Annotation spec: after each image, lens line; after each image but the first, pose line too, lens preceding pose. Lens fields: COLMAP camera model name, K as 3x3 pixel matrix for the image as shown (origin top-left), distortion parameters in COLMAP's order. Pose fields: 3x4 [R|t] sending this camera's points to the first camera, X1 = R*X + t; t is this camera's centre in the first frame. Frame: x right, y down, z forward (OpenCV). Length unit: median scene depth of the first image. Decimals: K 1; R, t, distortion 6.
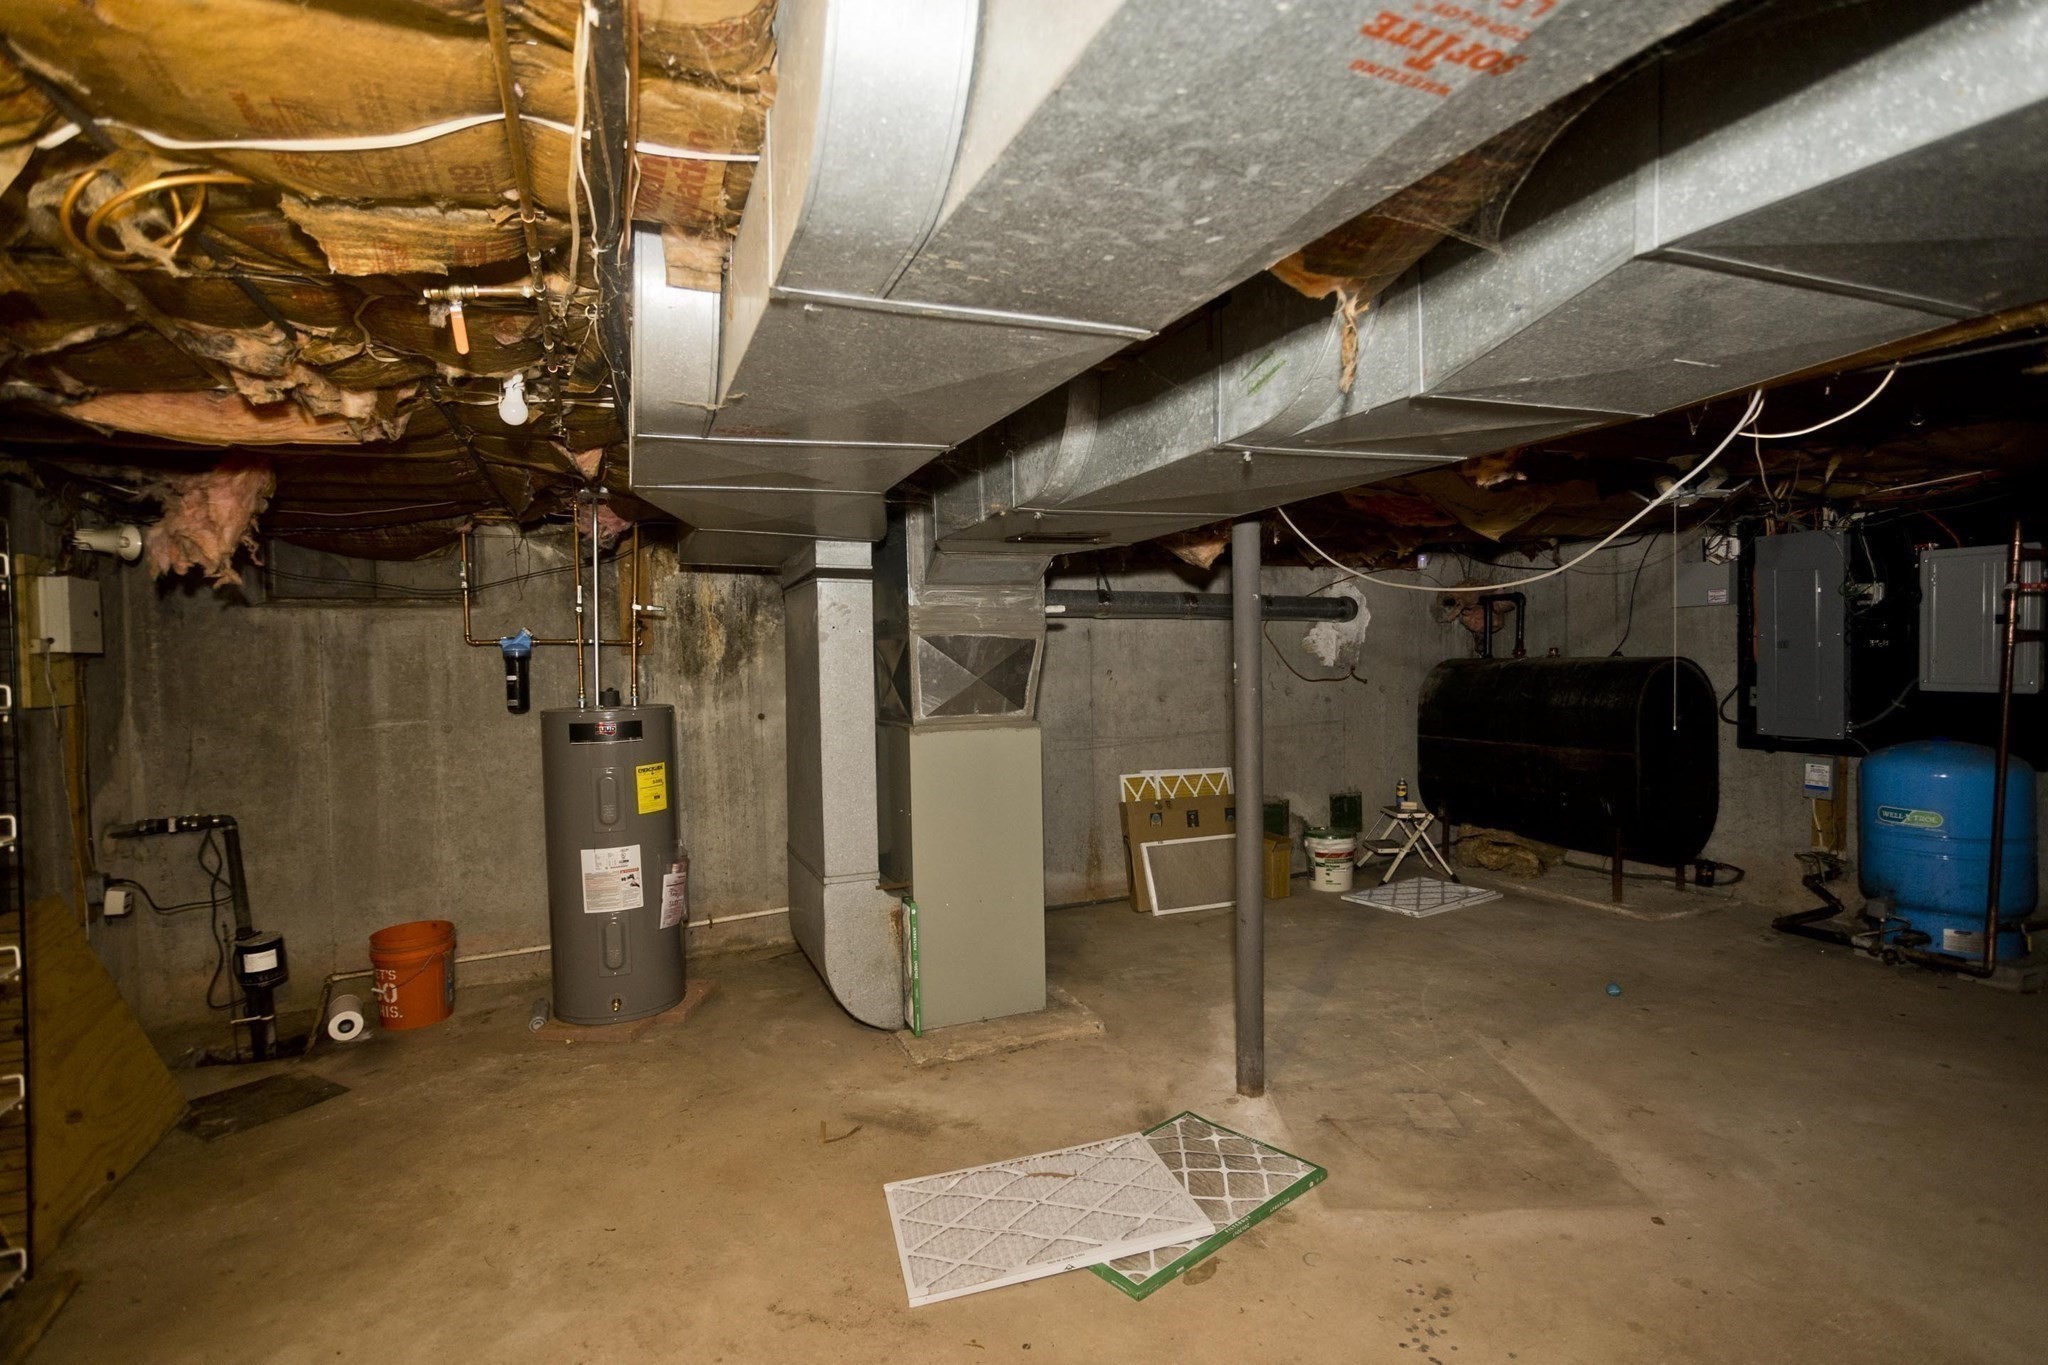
lens RADIAL K [[999.3, 0, 1034.0], [0, 999.3, 683.5], [0, 0, 1]] dist [-0.007838, 0.001509]
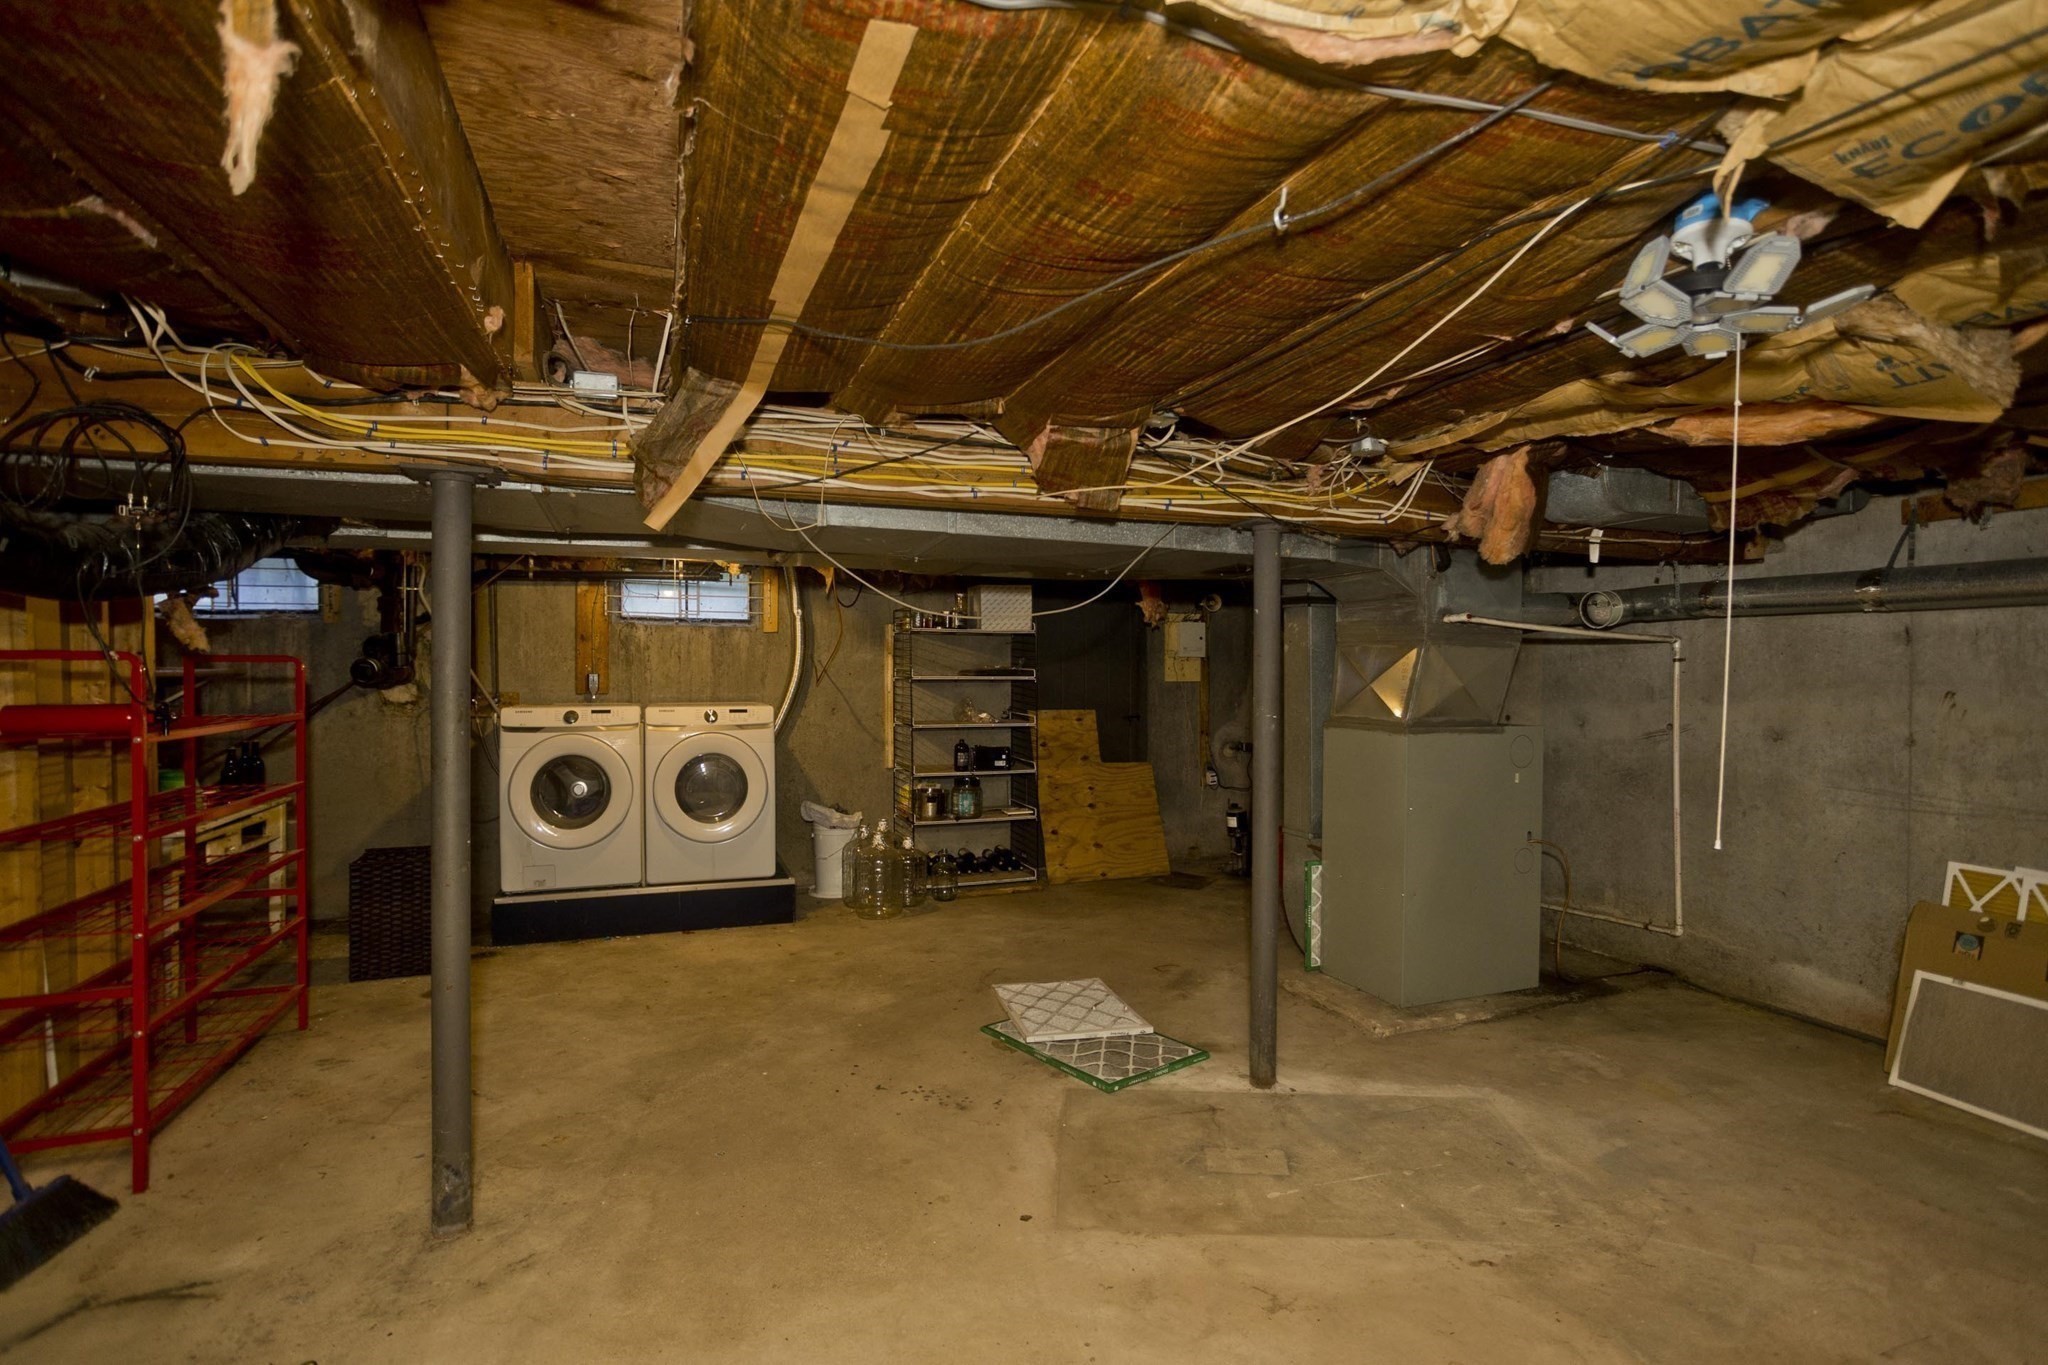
lens RADIAL K [[999.3, 0, 1034.8], [0, 999.3, 674.3], [0, 0, 1]] dist [-0.007838, 0.001509]
pose [[-0.071114, 0.024225, -0.997174, 1.081305], [-0.021815, 0.999428, 0.025836, -0.040329], [0.997230, 0.023591, -0.070545, 0.695860]]
